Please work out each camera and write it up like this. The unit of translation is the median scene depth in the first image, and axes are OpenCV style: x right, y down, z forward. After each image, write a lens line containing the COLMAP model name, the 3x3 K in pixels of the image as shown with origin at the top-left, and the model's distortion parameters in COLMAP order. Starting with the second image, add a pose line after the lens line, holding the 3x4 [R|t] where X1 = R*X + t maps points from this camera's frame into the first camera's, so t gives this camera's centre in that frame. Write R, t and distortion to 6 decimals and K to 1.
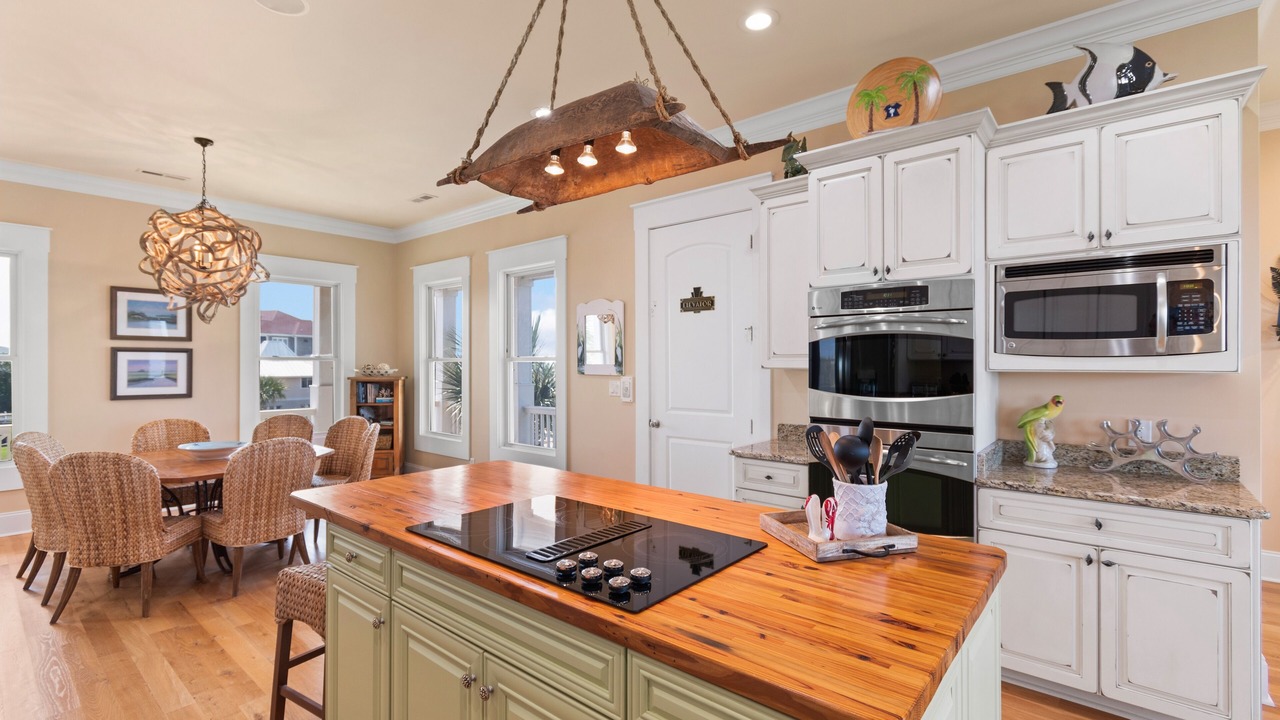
lens RADIAL K [[568.2, 0, 645.8], [0, 568.2, 364.2], [0, 0, 1]] dist [0.001310, -0.000496]
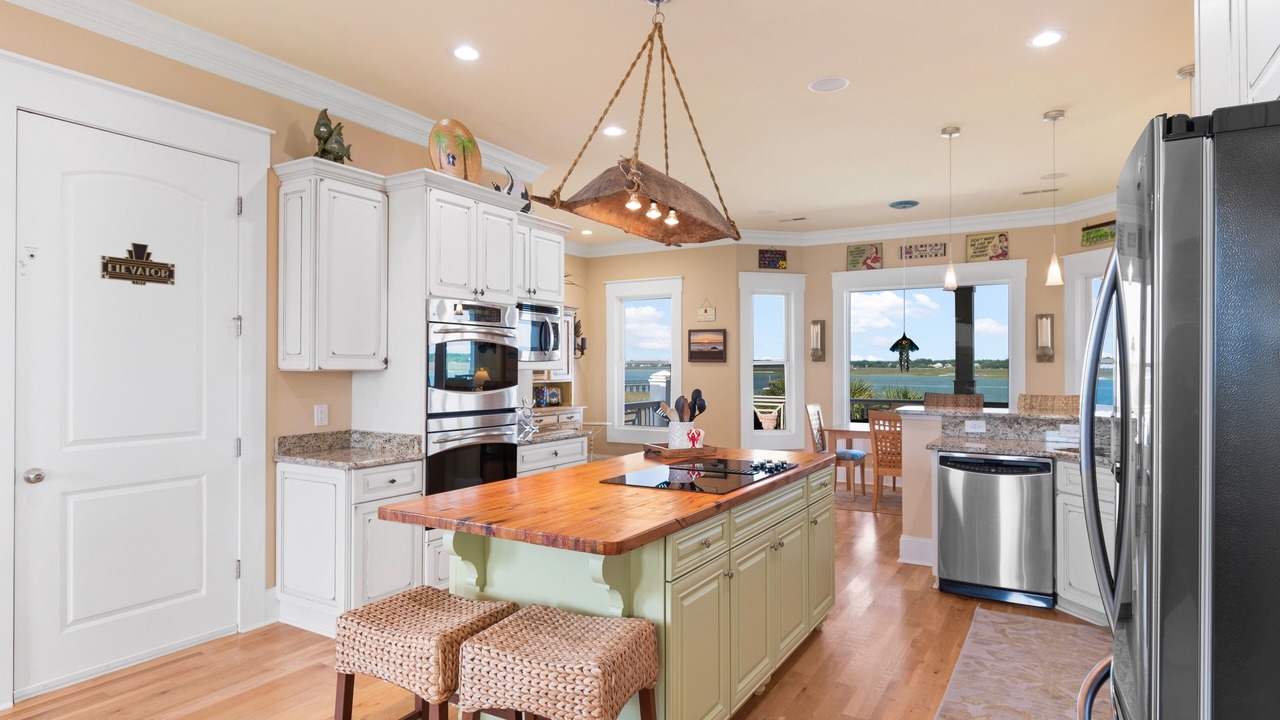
lens RADIAL K [[708.6, 0, 640.0], [0, 708.6, 360.0], [0, 0, 1]] dist [0.000998, 0.000075]
pose [[-0.158332, 0.011999, 0.987313, -0.779287], [0.002845, 0.999928, -0.011696, 0.005188], [-0.987382, 0.000957, -0.158355, 0.572540]]
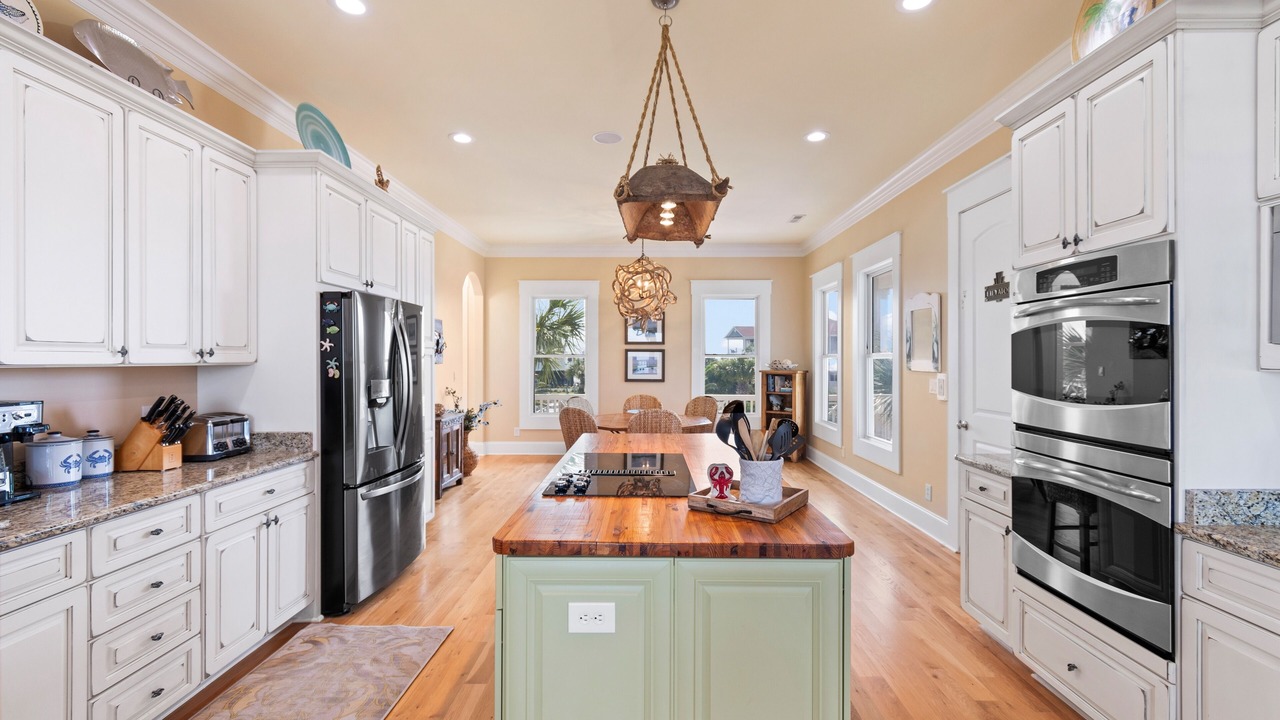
lens RADIAL K [[561.6, 0, 640.0], [0, 561.6, 360.0], [0, 0, 1]] dist [0.000853, -0.000104]
pose [[0.628682, 0.002036, -0.777660, 0.414425], [-0.002653, 0.999996, 0.000473, 0.000630], [0.777658, 0.001766, 0.628685, 0.028673]]
